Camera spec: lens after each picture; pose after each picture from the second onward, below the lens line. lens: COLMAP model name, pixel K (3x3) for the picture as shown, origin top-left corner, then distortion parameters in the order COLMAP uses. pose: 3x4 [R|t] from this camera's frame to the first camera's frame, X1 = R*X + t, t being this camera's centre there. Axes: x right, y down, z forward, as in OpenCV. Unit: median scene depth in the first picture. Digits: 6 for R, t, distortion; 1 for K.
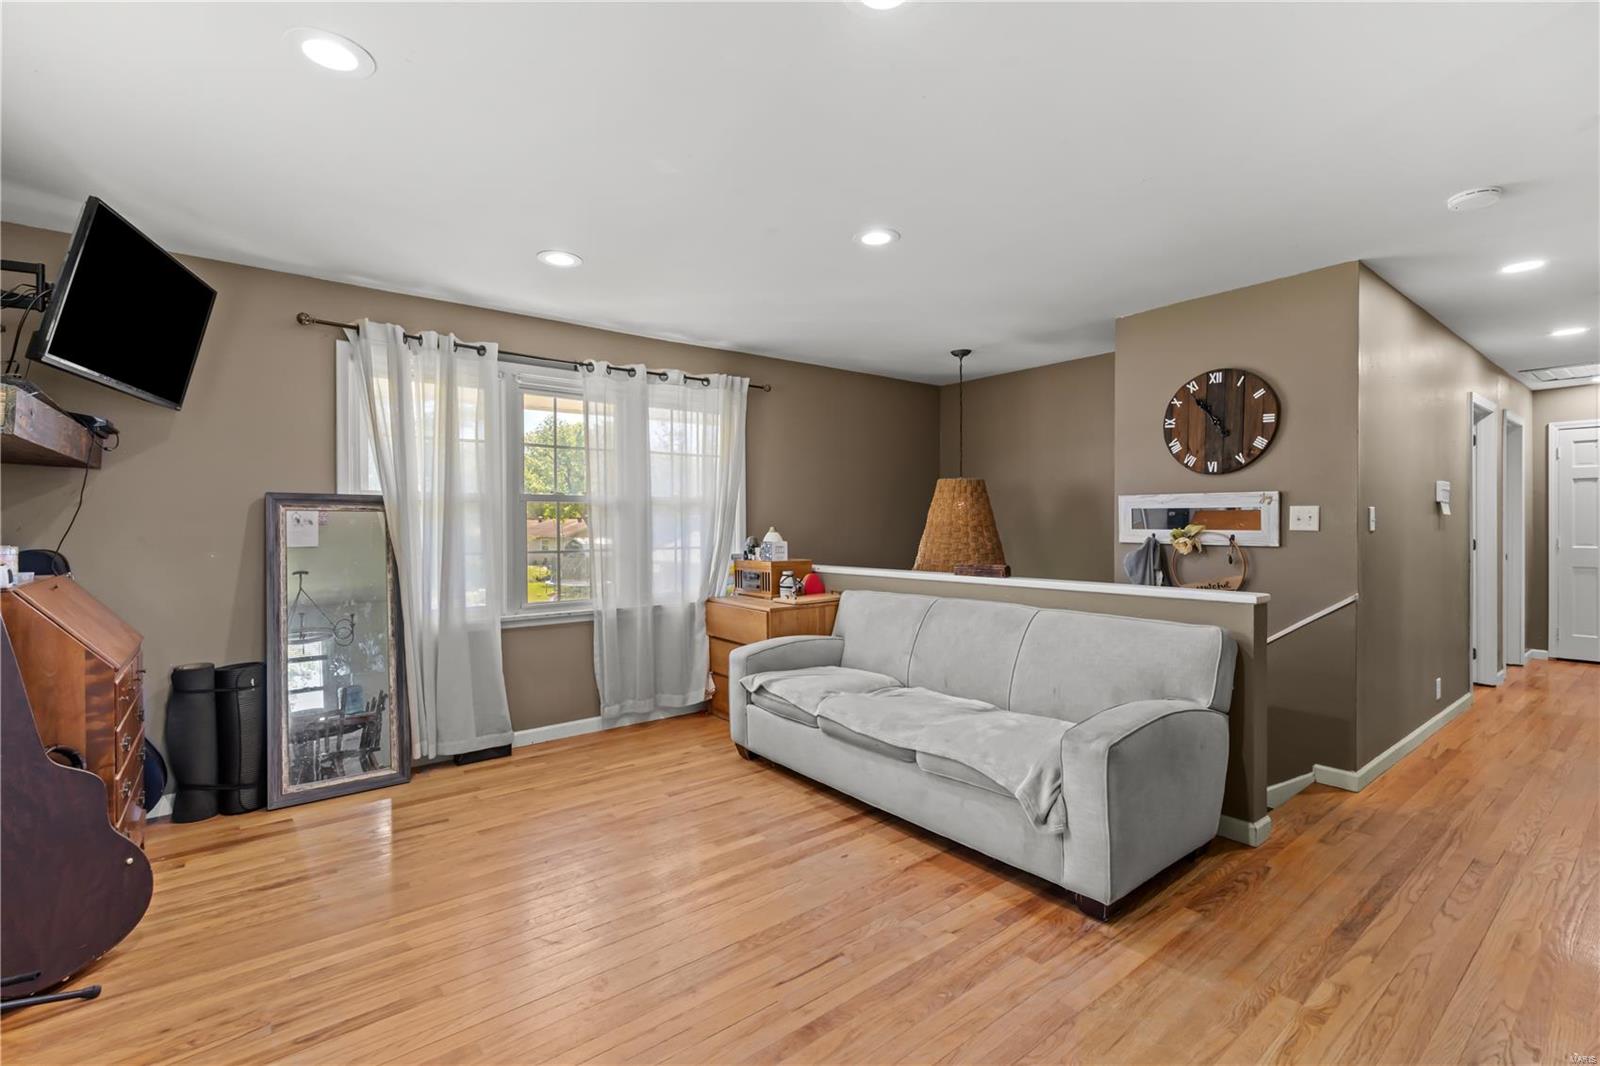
lens RADIAL K [[724.7, 0, 800.0], [0, 724.7, 533.0], [0, 0, 1]] dist [0.001326, 0.000114]
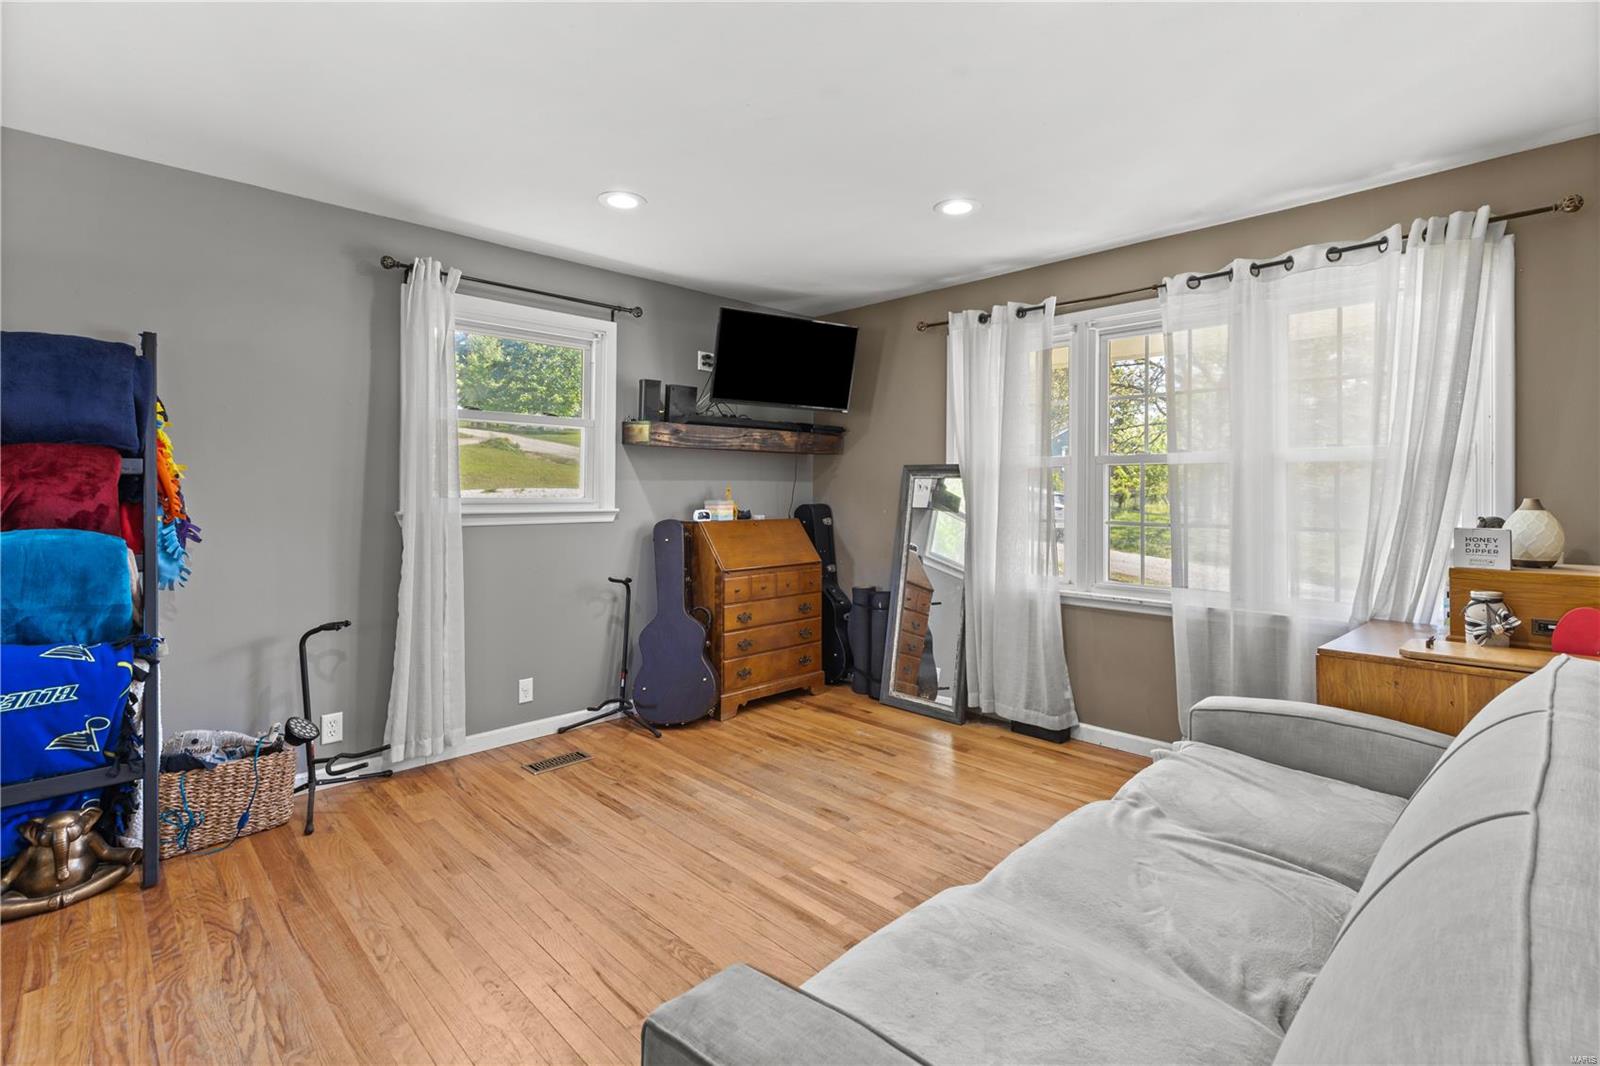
lens RADIAL K [[728.7, 0, 801.8], [0, 728.7, 488.7], [0, 0, 1]] dist [0.000161, -0.000215]
pose [[0.101908, 0.004335, -0.994784, 0.504531], [-0.012763, 0.999914, 0.003050, -0.013549], [0.994712, 0.012386, 0.101955, 0.610390]]
